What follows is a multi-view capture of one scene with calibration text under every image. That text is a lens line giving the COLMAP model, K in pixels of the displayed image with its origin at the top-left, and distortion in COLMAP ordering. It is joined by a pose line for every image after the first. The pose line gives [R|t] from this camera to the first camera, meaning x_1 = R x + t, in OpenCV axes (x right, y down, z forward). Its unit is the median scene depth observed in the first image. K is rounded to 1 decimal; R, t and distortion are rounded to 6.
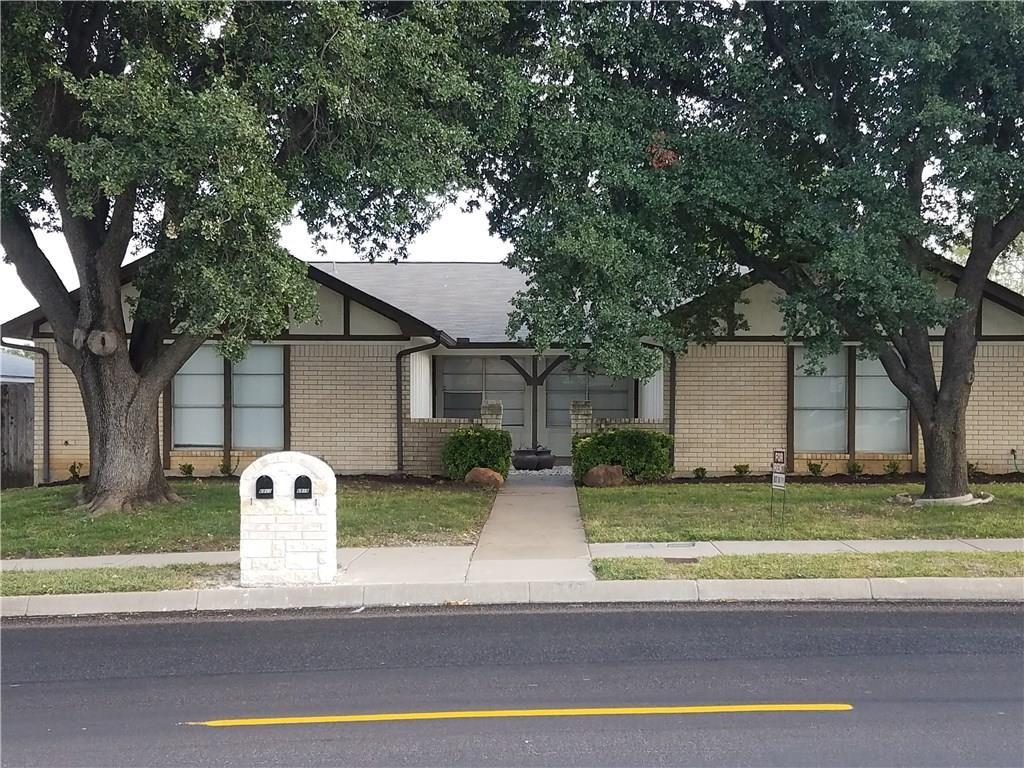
lens RADIAL K [[774.6, 0, 512.0], [0, 774.6, 384.0], [0, 0, 1]] dist [0.053954, -0.000270]
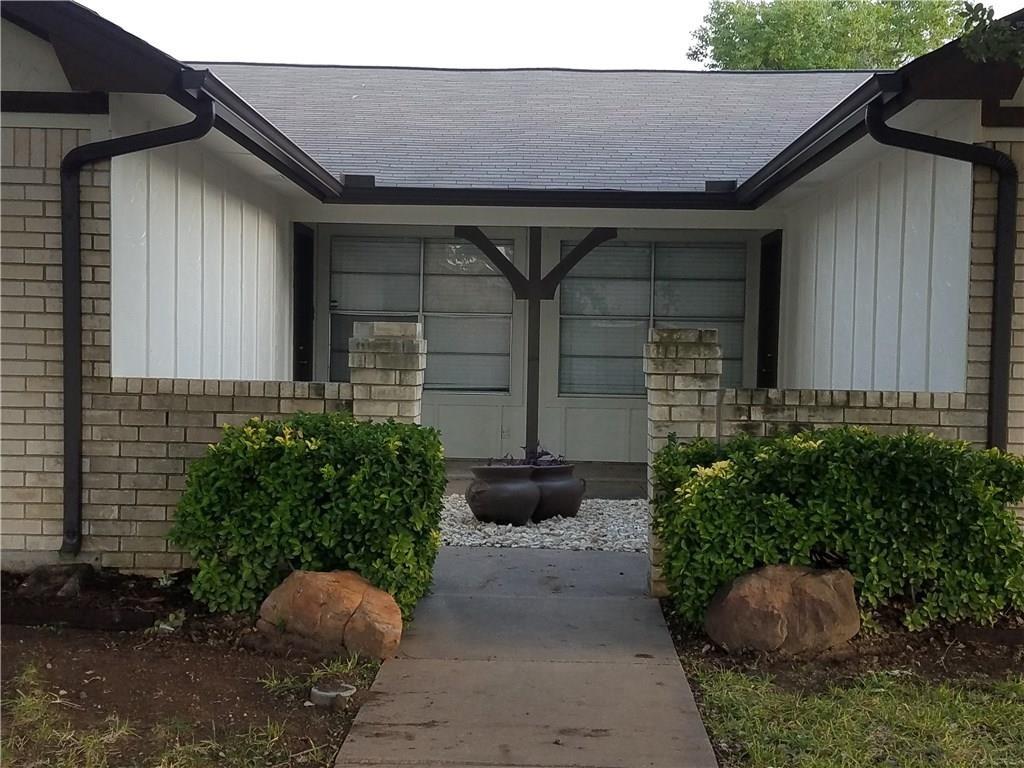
lens RADIAL K [[774.6, 0, 512.0], [0, 774.6, 384.0], [0, 0, 1]] dist [0.053954, -0.000270]
pose [[0.999856, 0.016577, -0.003603, 0.023936], [-0.016279, 0.997335, 0.071115, 0.022619], [0.004772, -0.071046, 0.997462, 0.703355]]
